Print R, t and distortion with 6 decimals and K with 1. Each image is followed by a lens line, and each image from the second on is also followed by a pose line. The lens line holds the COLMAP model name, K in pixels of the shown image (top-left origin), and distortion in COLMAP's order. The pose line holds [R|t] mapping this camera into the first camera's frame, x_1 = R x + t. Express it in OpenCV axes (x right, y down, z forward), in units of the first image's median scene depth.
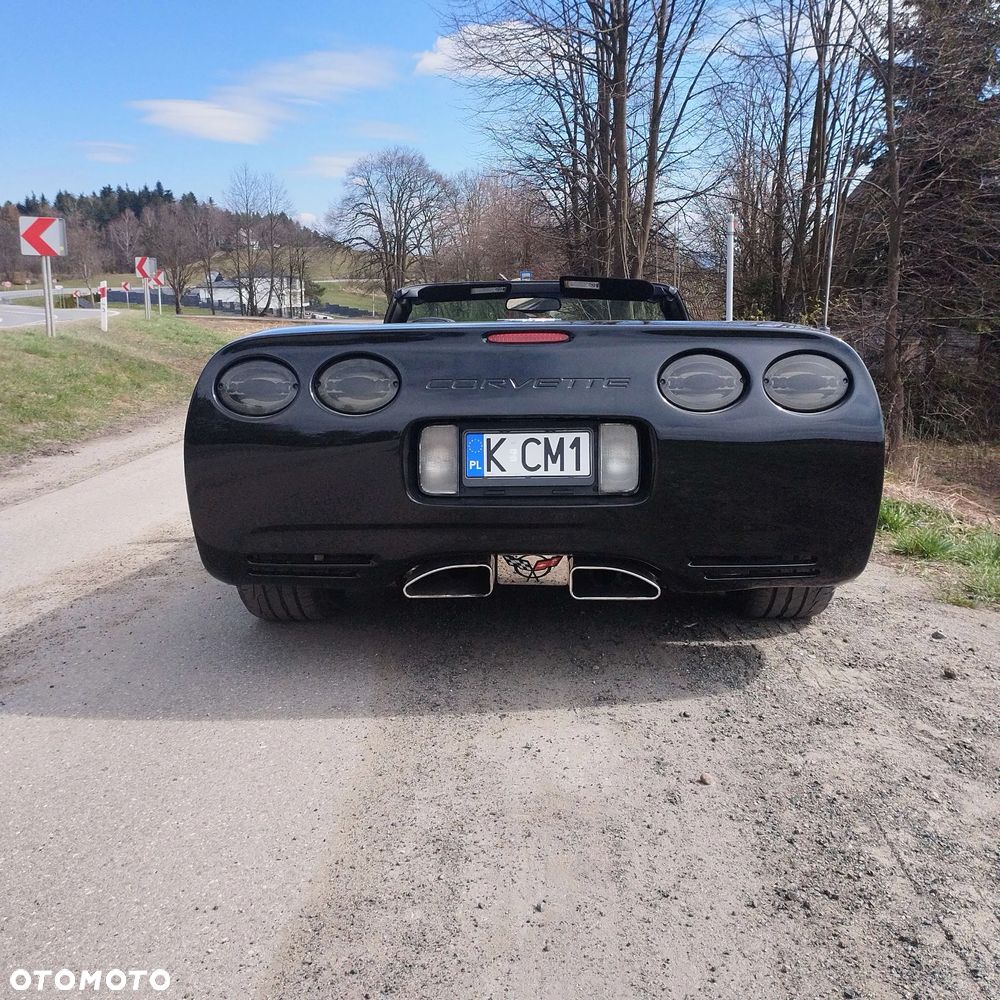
lens RADIAL K [[968.7, 0, 493.8], [0, 968.7, 494.3], [0, 0, 1]] dist [0.042718, 0.000000]
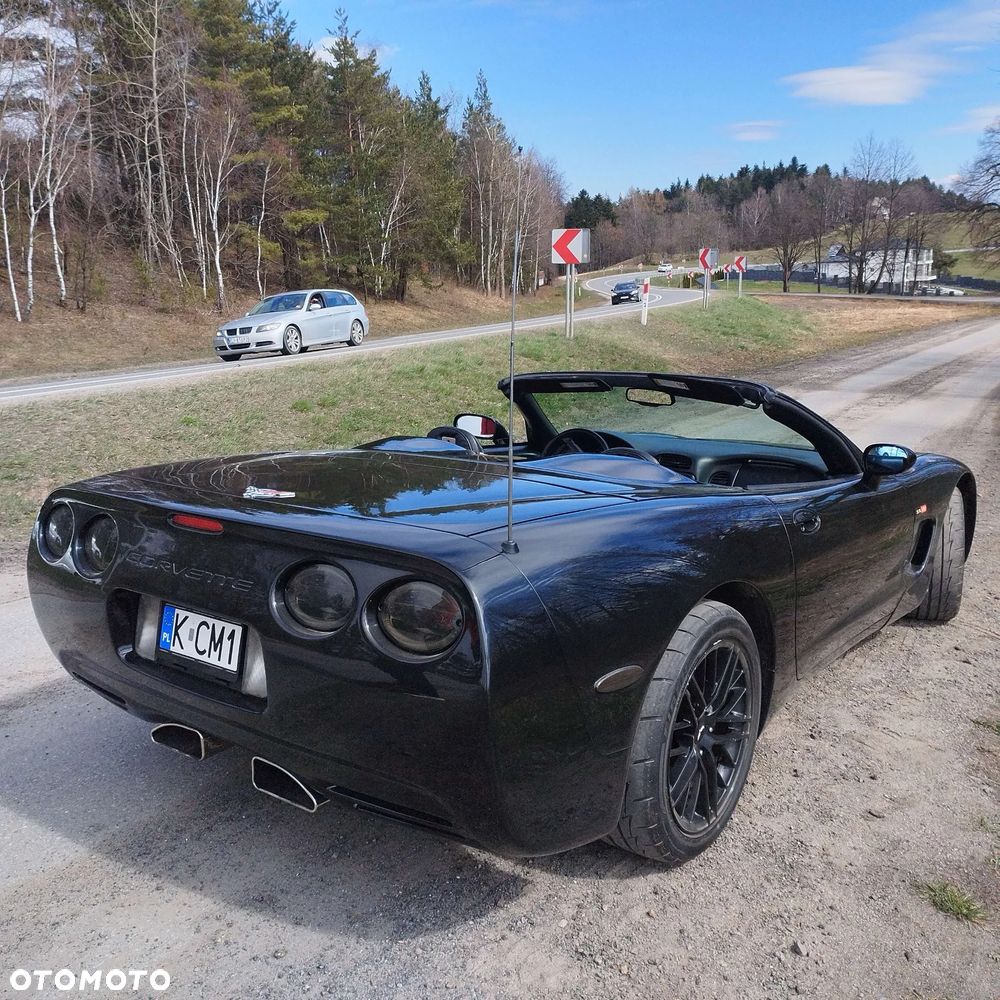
lens RADIAL K [[968.7, 0, 497.2], [0, 968.7, 498.4], [0, 0, 1]] dist [0.042718, 0.000000]
pose [[0.822596, 0.111051, -0.557676, 0.728775], [-0.094621, 0.993803, 0.058328, -0.237759], [0.560698, 0.004787, 0.828007, 0.310443]]
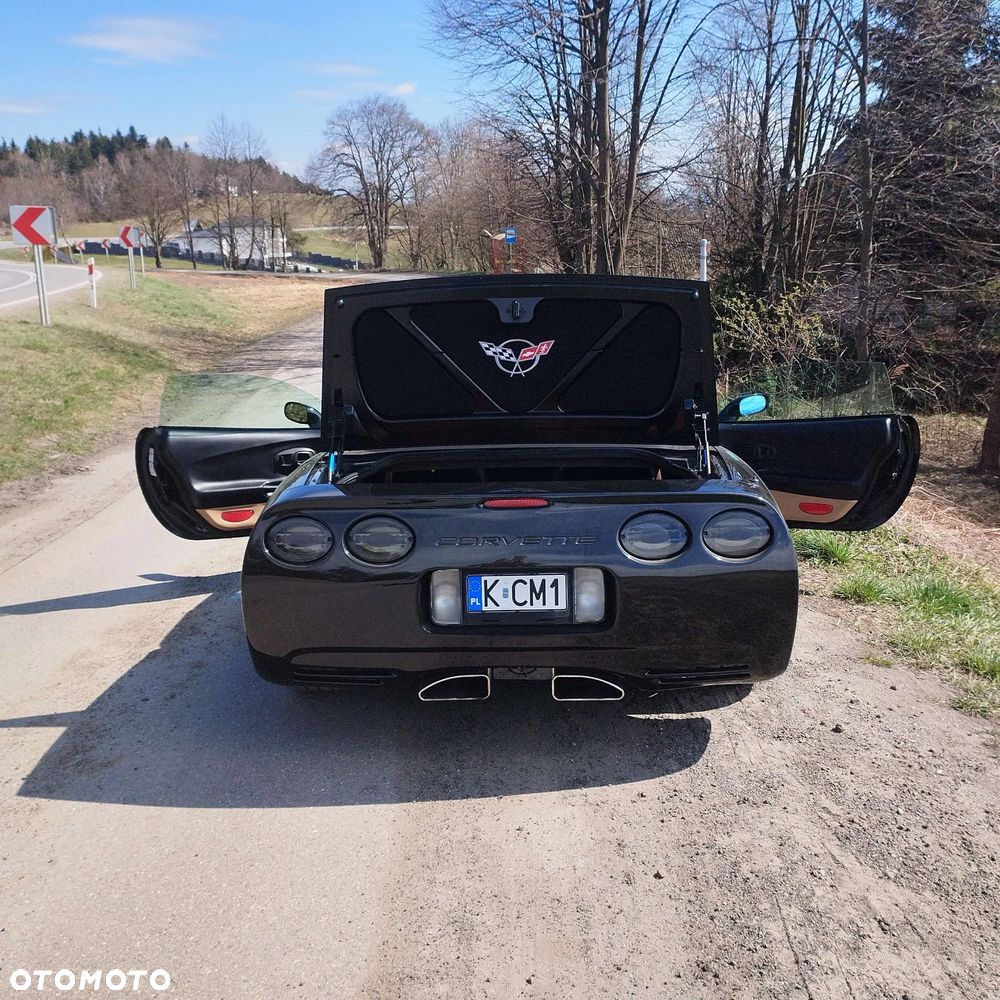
lens RADIAL K [[968.7, 0, 494.3], [0, 968.7, 502.7], [0, 0, 1]] dist [0.042718, 0.000000]
pose [[0.999812, -0.014745, 0.012575, -0.007561], [0.013938, 0.997979, 0.062000, -0.209779], [-0.013464, -0.061813, 0.997997, -0.220656]]
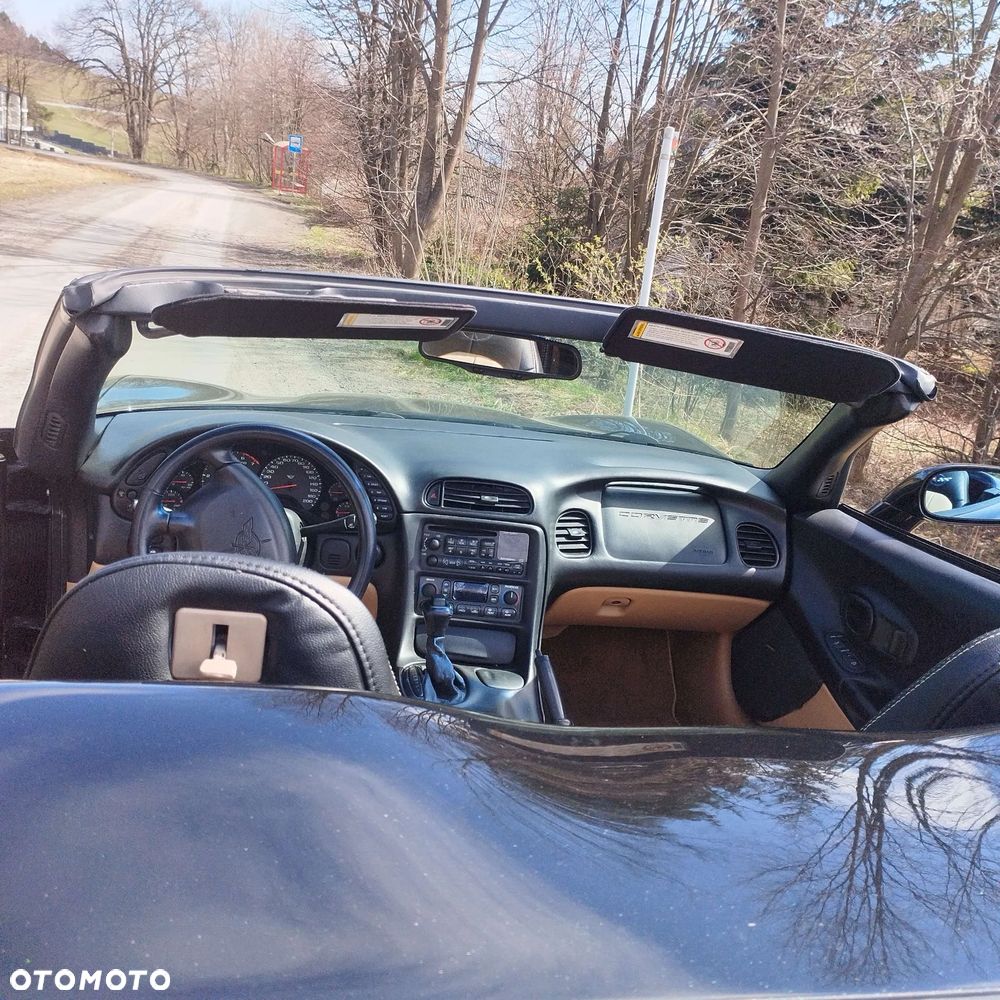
lens RADIAL K [[968.7, 0, 493.1], [0, 968.7, 497.4], [0, 0, 1]] dist [0.042718, 0.000000]
pose [[0.964041, 0.060686, 0.258731, -0.080129], [-0.091610, 0.989791, 0.109181, -0.303980], [-0.249464, -0.128957, 0.959759, 1.101552]]
